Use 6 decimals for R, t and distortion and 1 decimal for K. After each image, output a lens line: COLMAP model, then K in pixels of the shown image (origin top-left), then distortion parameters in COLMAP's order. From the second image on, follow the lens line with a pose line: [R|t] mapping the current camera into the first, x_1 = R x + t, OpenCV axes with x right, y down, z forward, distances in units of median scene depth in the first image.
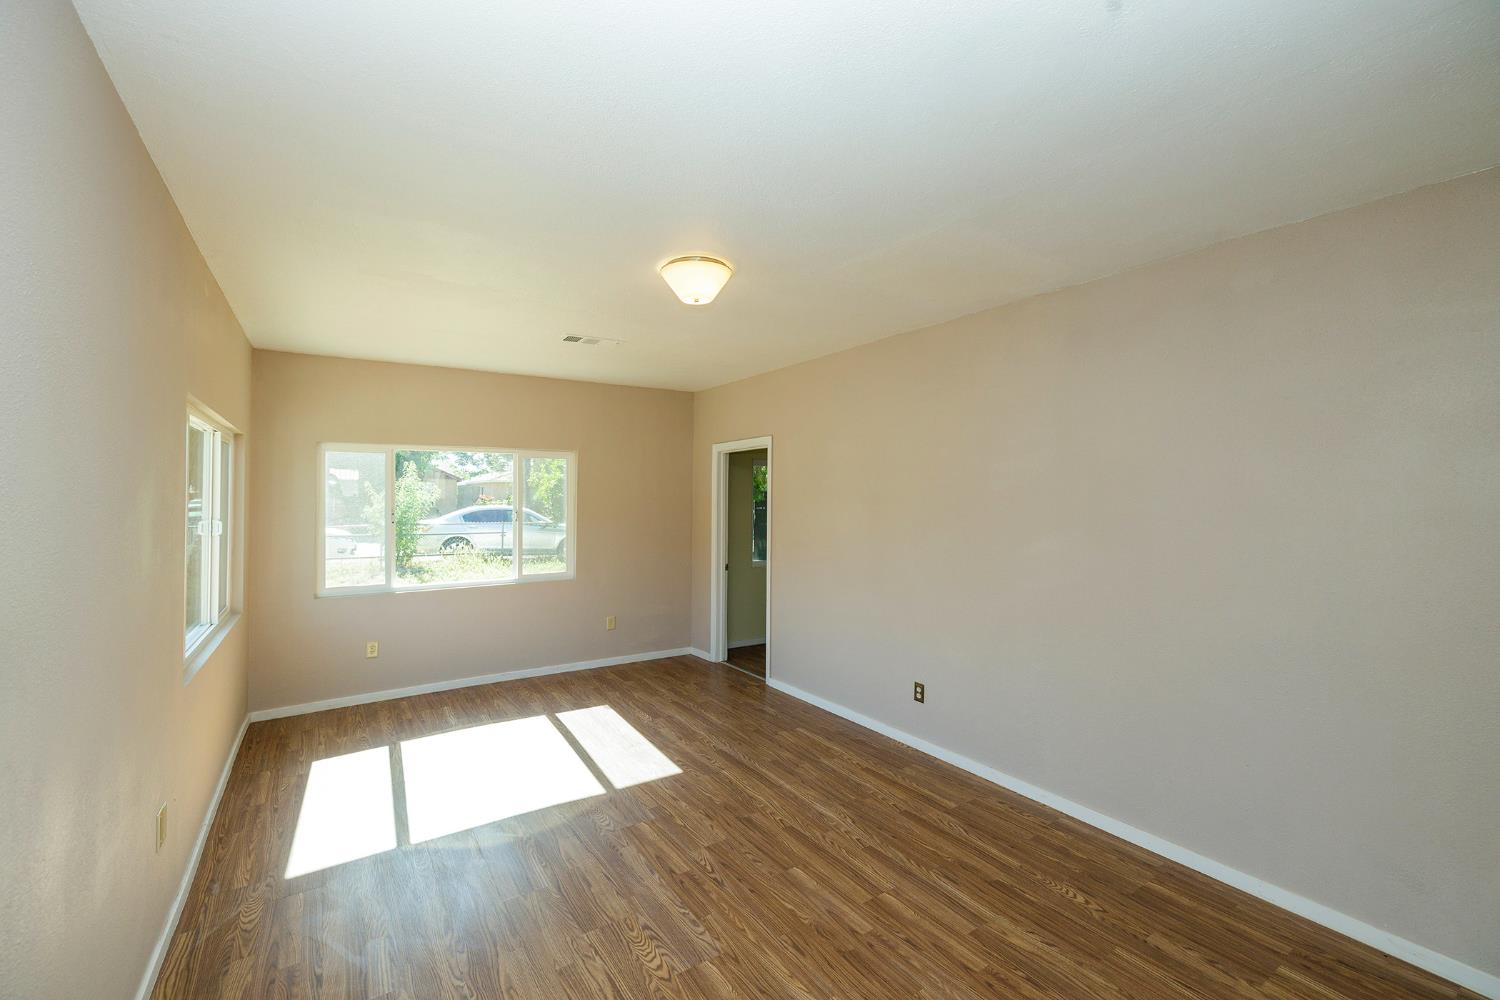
lens RADIAL K [[627.5, 0, 741.9], [0, 627.5, 501.9], [0, 0, 1]] dist [0.002198, -0.000891]
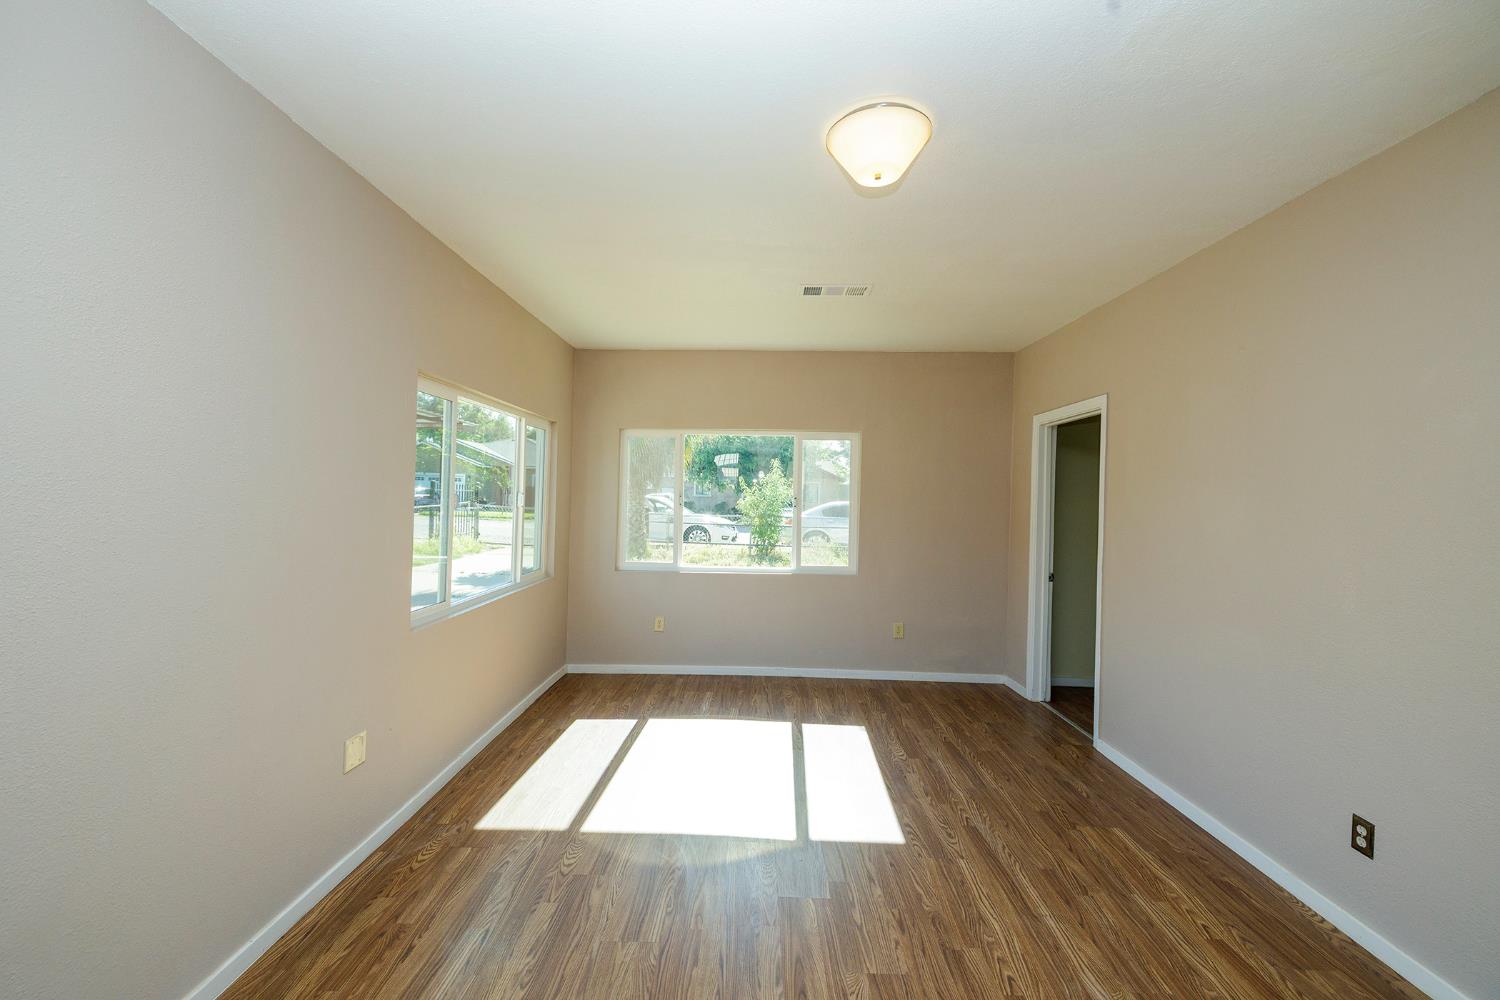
lens RADIAL K [[627.5, 0, 739.3], [0, 627.5, 493.9], [0, 0, 1]] dist [0.002198, -0.000891]
pose [[0.821200, 0.012689, -0.570500, 0.147419], [-0.022205, 0.999706, -0.009728, 0.029382], [0.570209, 0.020657, 0.821240, 0.251177]]
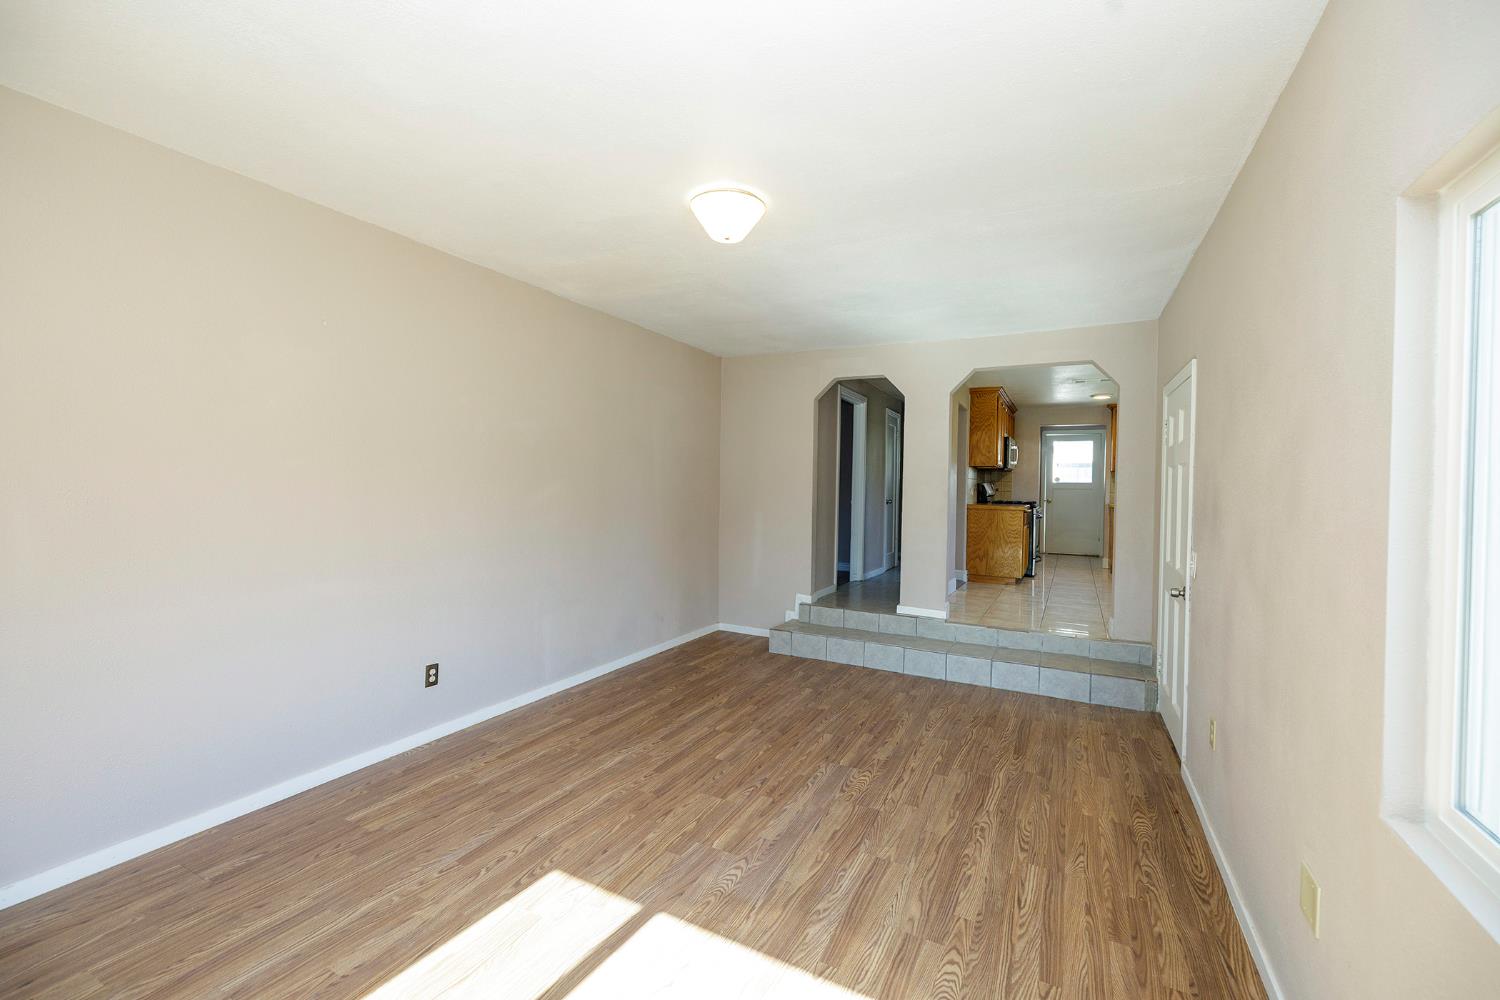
lens RADIAL K [[627.5, 0, 746.3], [0, 627.5, 501.2], [0, 0, 1]] dist [0.002198, -0.000891]
pose [[-0.485228, -0.038399, 0.873544, -0.664034], [-0.016039, 0.999258, 0.035016, 0.029183], [-0.874240, 0.002979, -0.485484, 1.035769]]
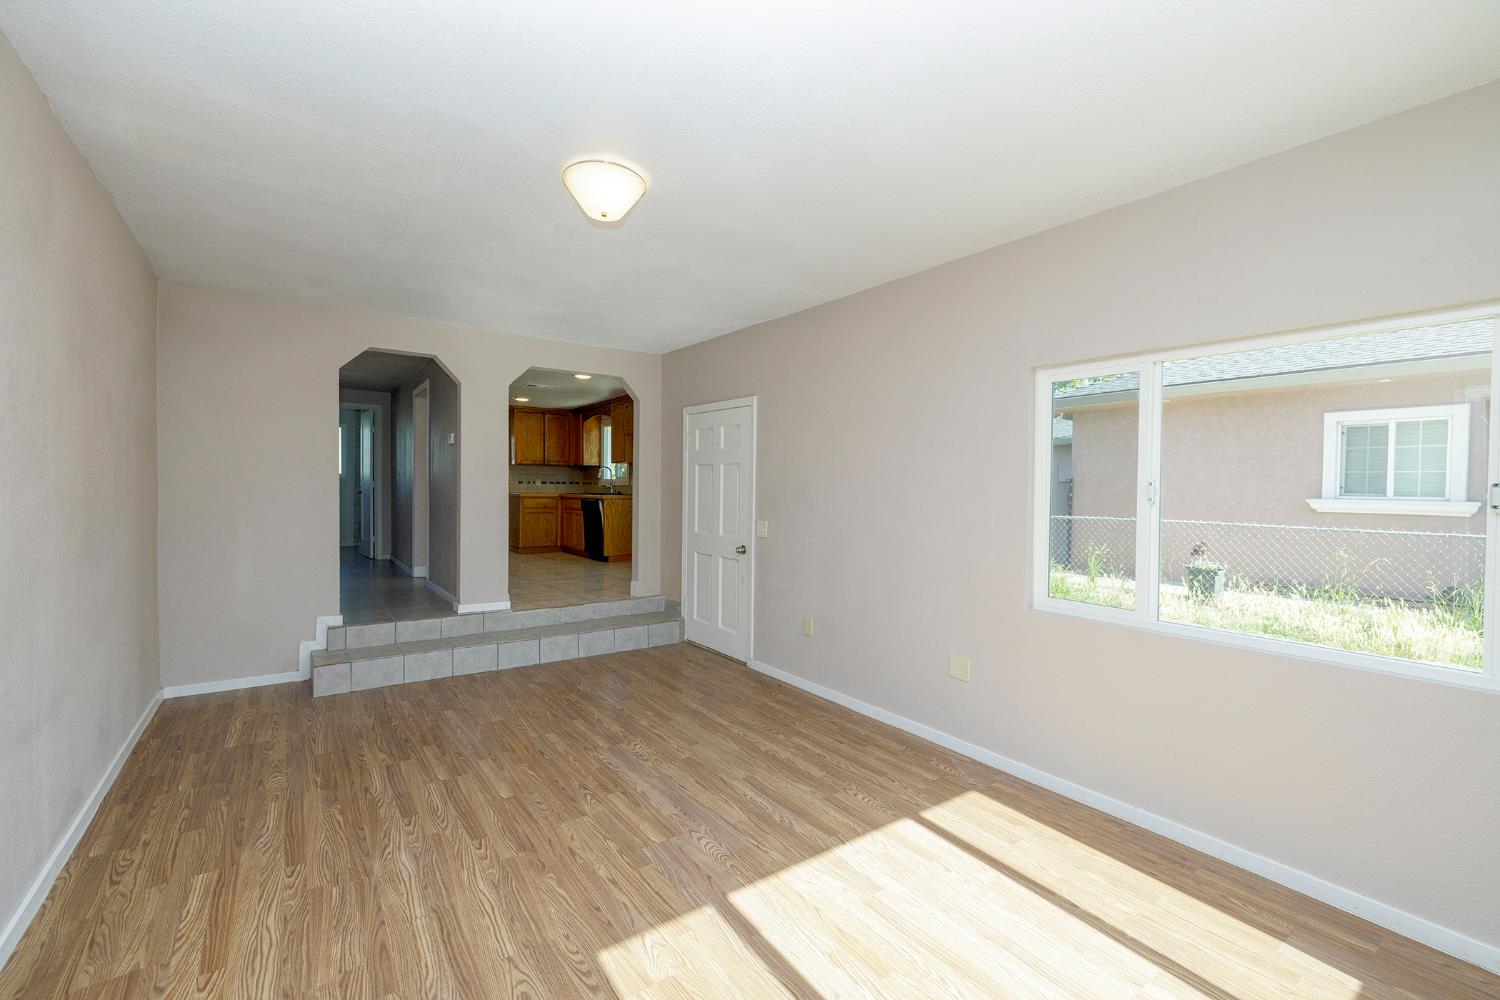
lens RADIAL K [[627.5, 0, 741.4], [0, 627.5, 493.1], [0, 0, 1]] dist [0.002198, -0.000891]
pose [[-0.999067, -0.018941, -0.038805, -0.172588], [-0.019547, 0.999692, 0.015322, 0.038442], [0.038503, 0.016066, -0.999129, 1.377769]]
